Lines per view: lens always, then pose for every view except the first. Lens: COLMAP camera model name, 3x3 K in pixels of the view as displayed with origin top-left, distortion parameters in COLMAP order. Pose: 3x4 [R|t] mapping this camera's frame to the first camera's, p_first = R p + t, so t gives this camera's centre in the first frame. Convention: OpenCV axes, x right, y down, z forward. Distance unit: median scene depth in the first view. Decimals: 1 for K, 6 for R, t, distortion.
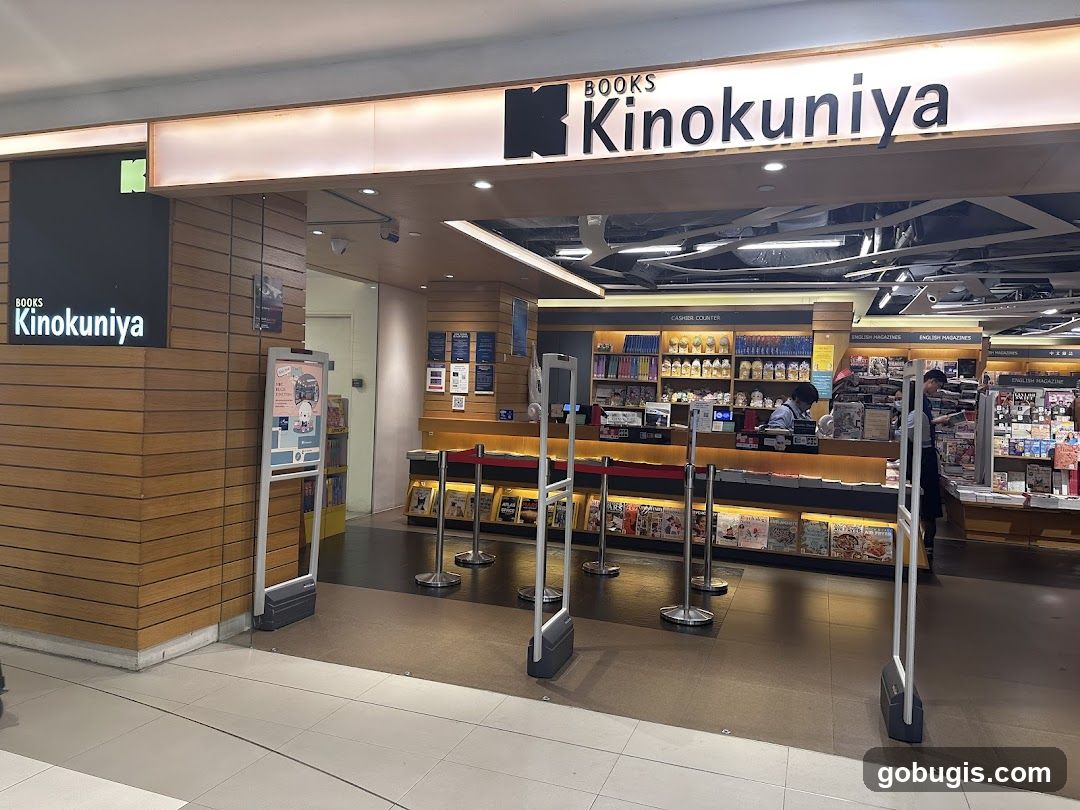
lens RADIAL K [[767.9, 0, 540.0], [0, 767.9, 405.0], [0, 0, 1]] dist [0.038991, 0.000281]
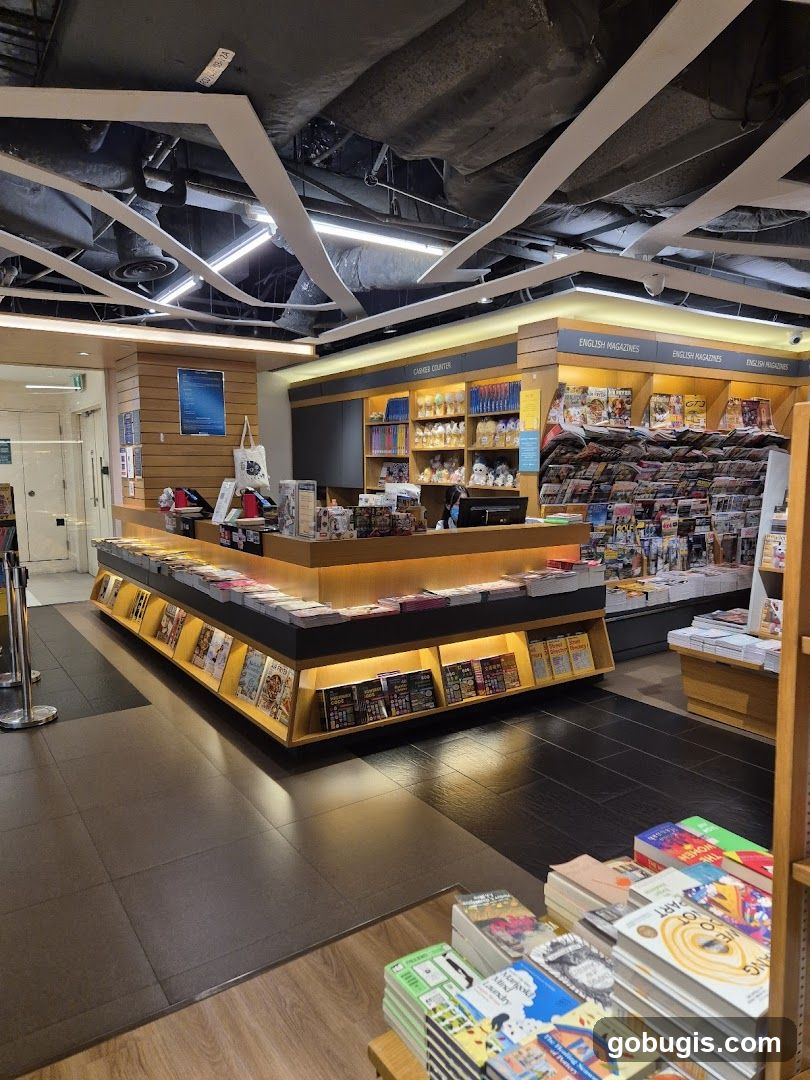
lens RADIAL K [[767.9, 0, 405.0], [0, 767.9, 540.0], [0, 0, 1]] dist [0.038991, 0.000281]
pose [[0.790731, 0.023284, -0.611721, 0.641034], [0.020445, 0.997714, 0.064405, 0.004849], [0.611822, -0.063434, 0.788447, 0.378910]]
